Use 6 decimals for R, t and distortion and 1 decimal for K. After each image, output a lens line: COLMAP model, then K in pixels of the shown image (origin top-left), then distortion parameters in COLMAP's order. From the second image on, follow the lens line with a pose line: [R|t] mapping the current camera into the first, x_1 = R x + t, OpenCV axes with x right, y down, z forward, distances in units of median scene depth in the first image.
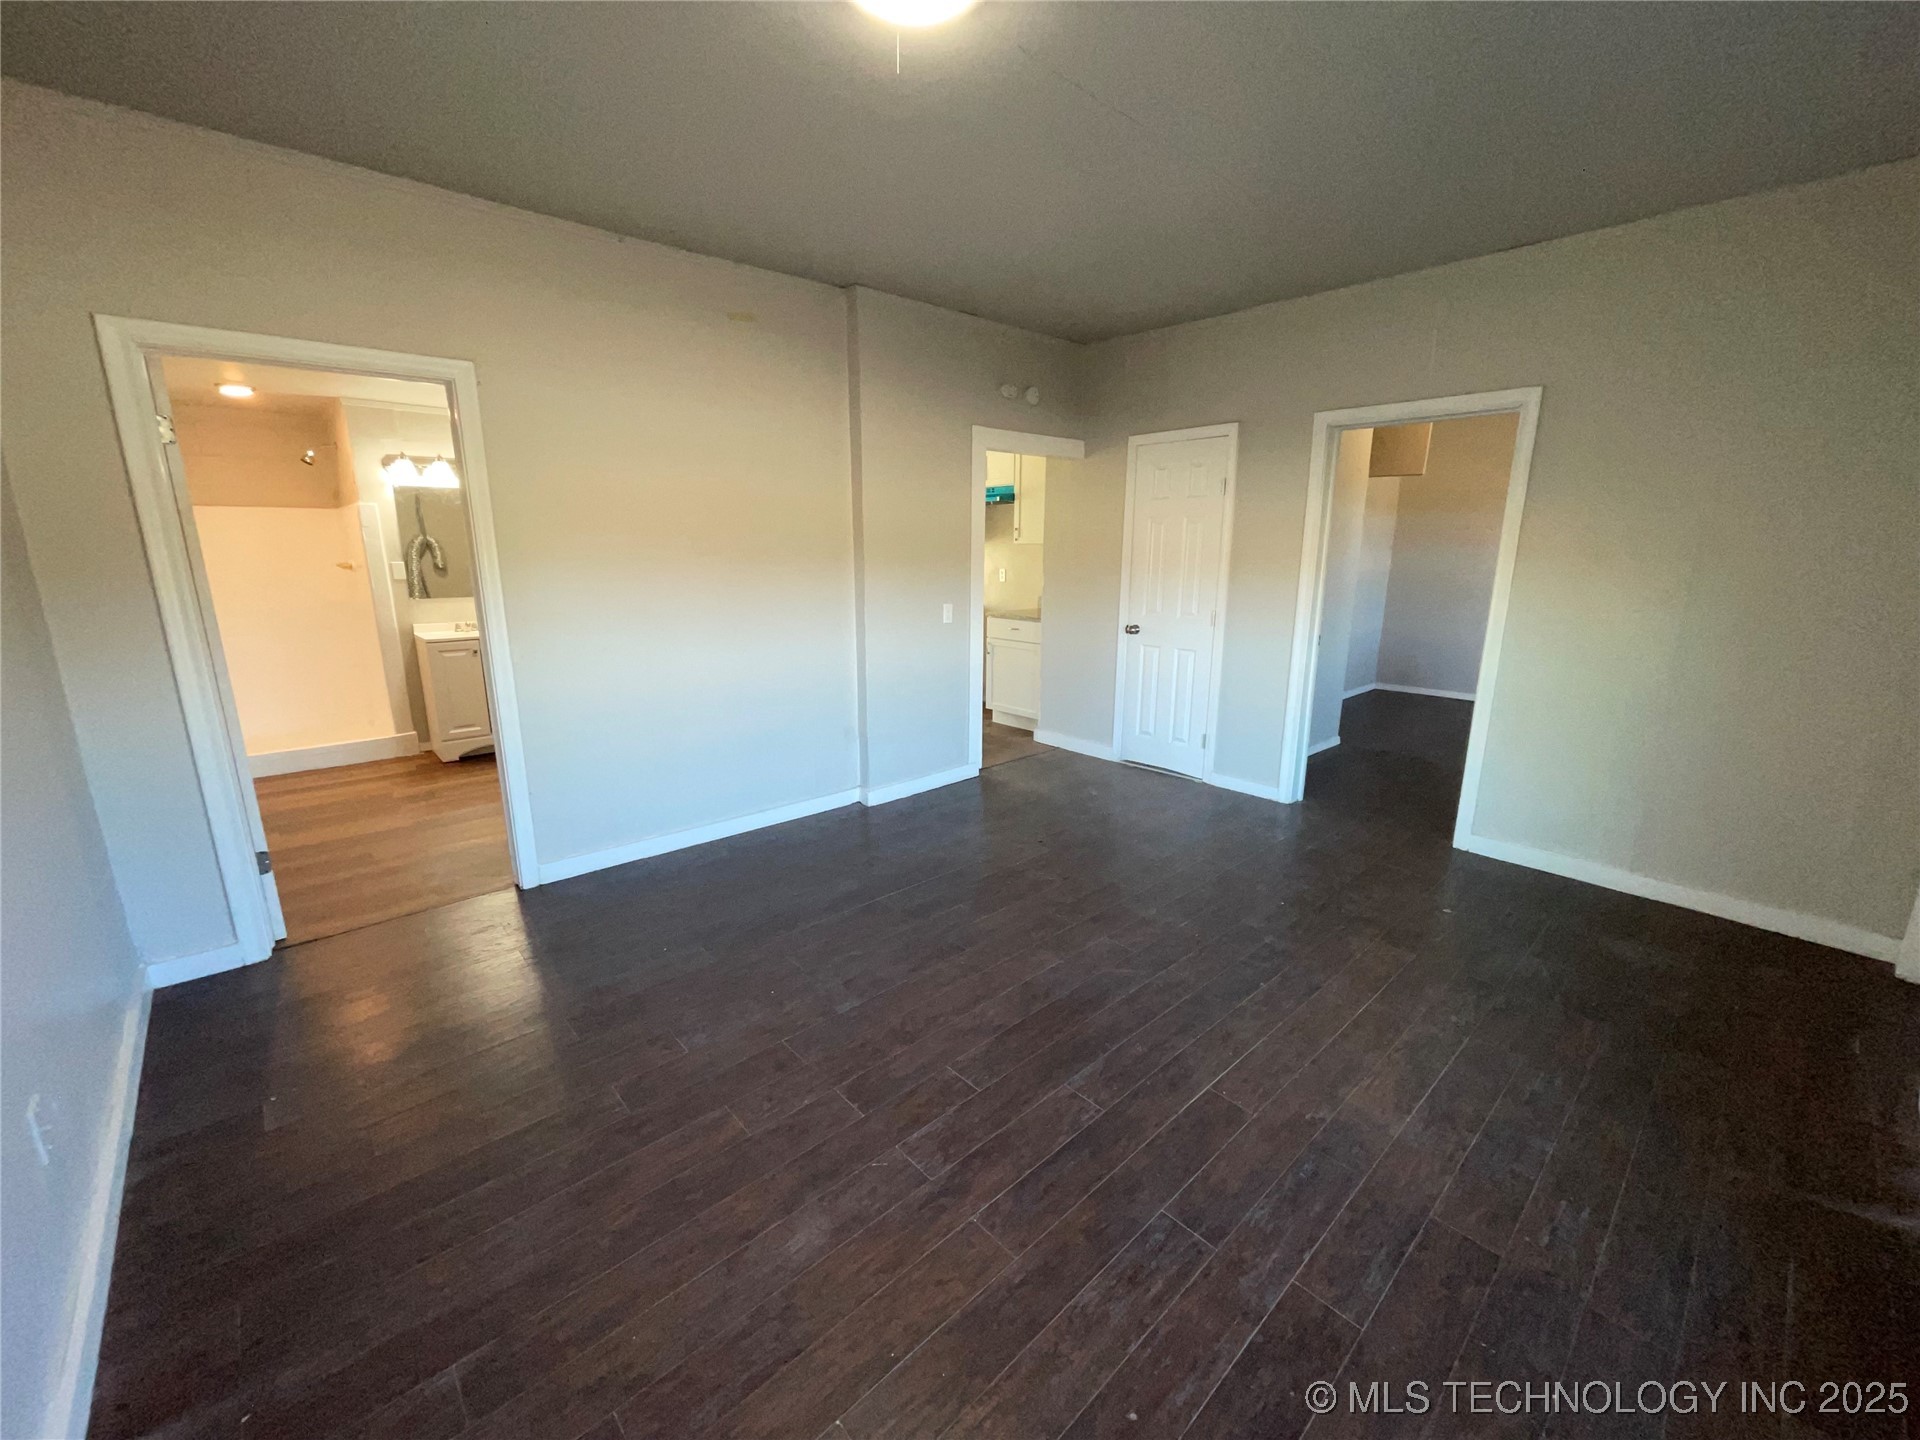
lens RADIAL K [[777.8, 0, 960.0], [0, 777.8, 720.0], [0, 0, 1]] dist [0.000227, 0.000100]
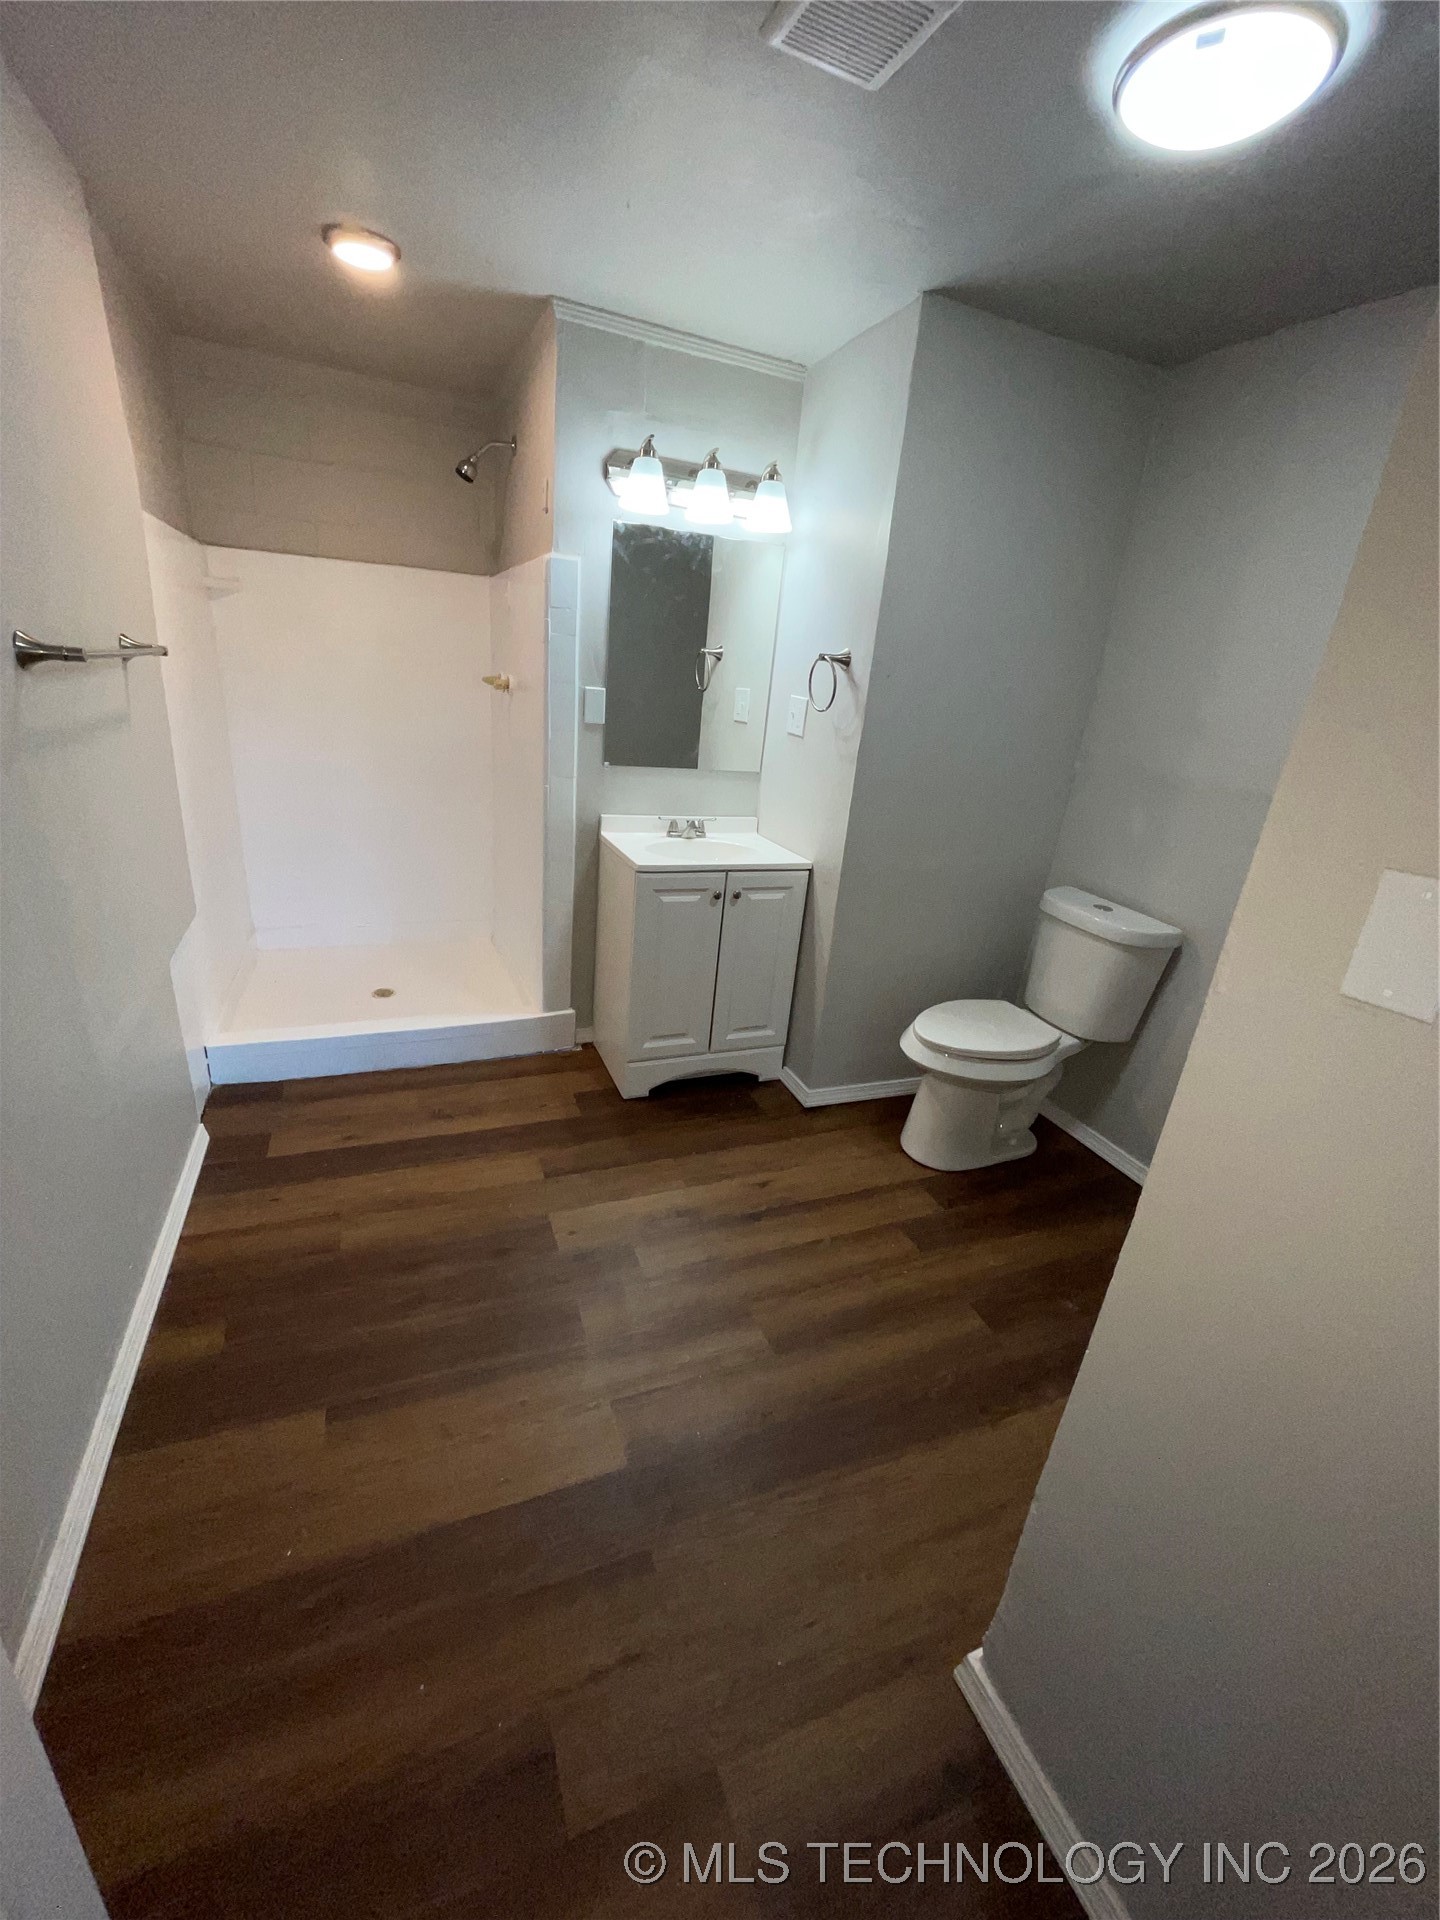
lens RADIAL K [[777.8, 0, 720.0], [0, 777.8, 960.0], [0, 0, 1]] dist [0.000227, 0.000100]
pose [[0.934165, 0.208131, -0.289858, -0.468936], [-0.169819, 0.973704, 0.151864, -0.122530], [0.313844, -0.092643, 0.944944, 0.539165]]
